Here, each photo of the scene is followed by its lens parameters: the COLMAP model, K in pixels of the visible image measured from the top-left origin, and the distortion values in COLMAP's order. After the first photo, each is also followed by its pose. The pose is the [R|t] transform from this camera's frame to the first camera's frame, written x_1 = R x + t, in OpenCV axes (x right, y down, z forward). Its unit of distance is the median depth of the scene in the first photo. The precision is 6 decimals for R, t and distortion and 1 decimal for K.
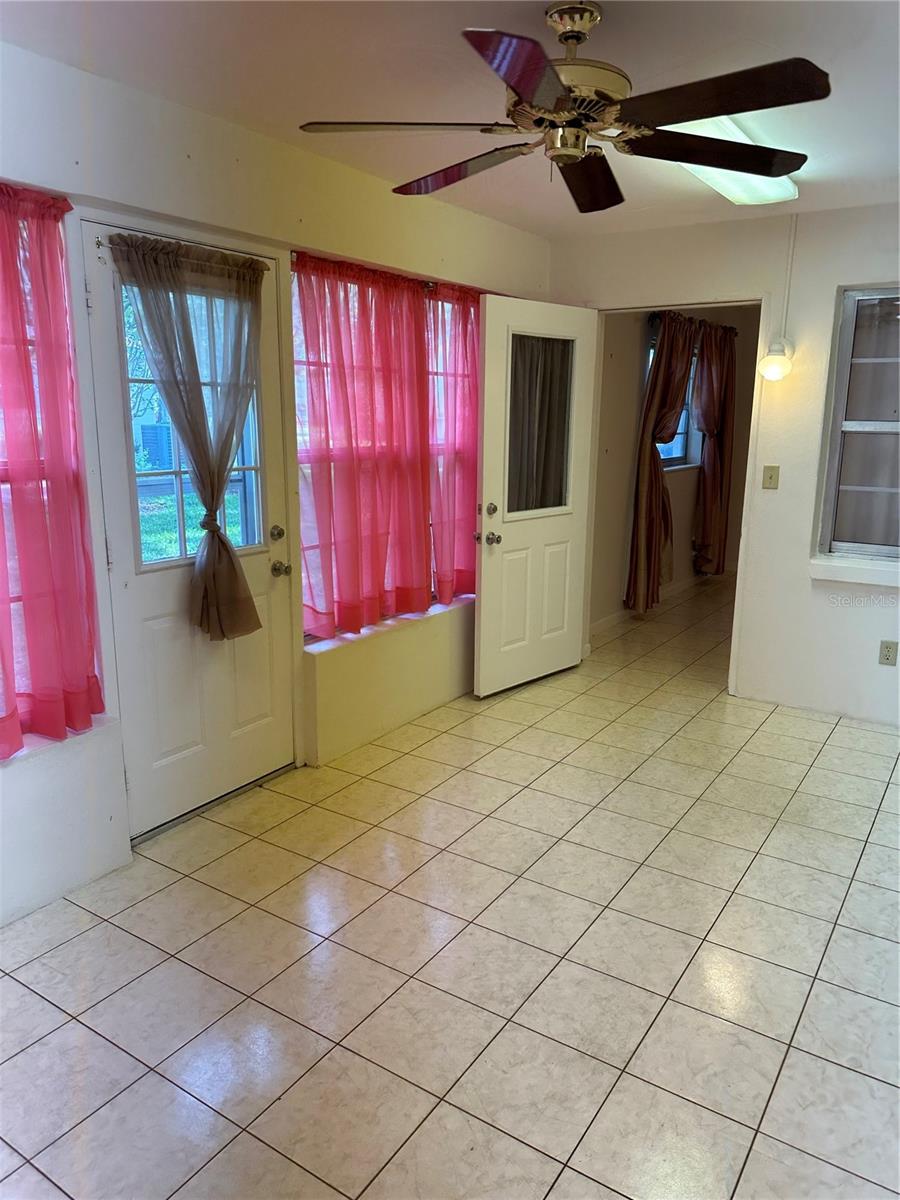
lens RADIAL K [[861.8, 0, 449.8], [0, 861.8, 600.2], [0, 0, 1]] dist [0.048626, -0.047448]
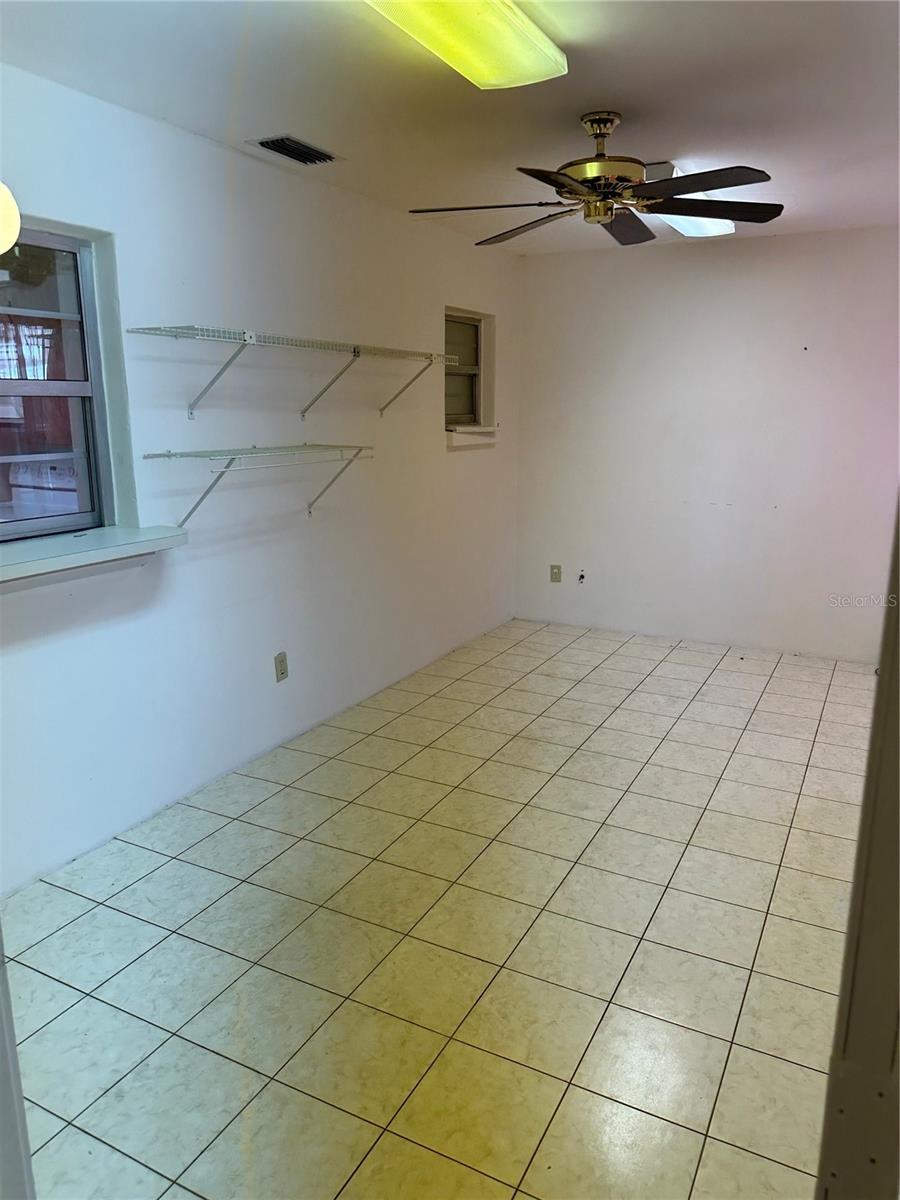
lens RADIAL K [[861.8, 0, 450.3], [0, 861.8, 600.3], [0, 0, 1]] dist [0.048626, -0.047448]
pose [[-0.994804, 0.013358, -0.100927, 0.359604], [-0.031487, 0.902381, 0.429788, -0.385055], [0.096815, 0.430732, -0.897272, 1.732260]]
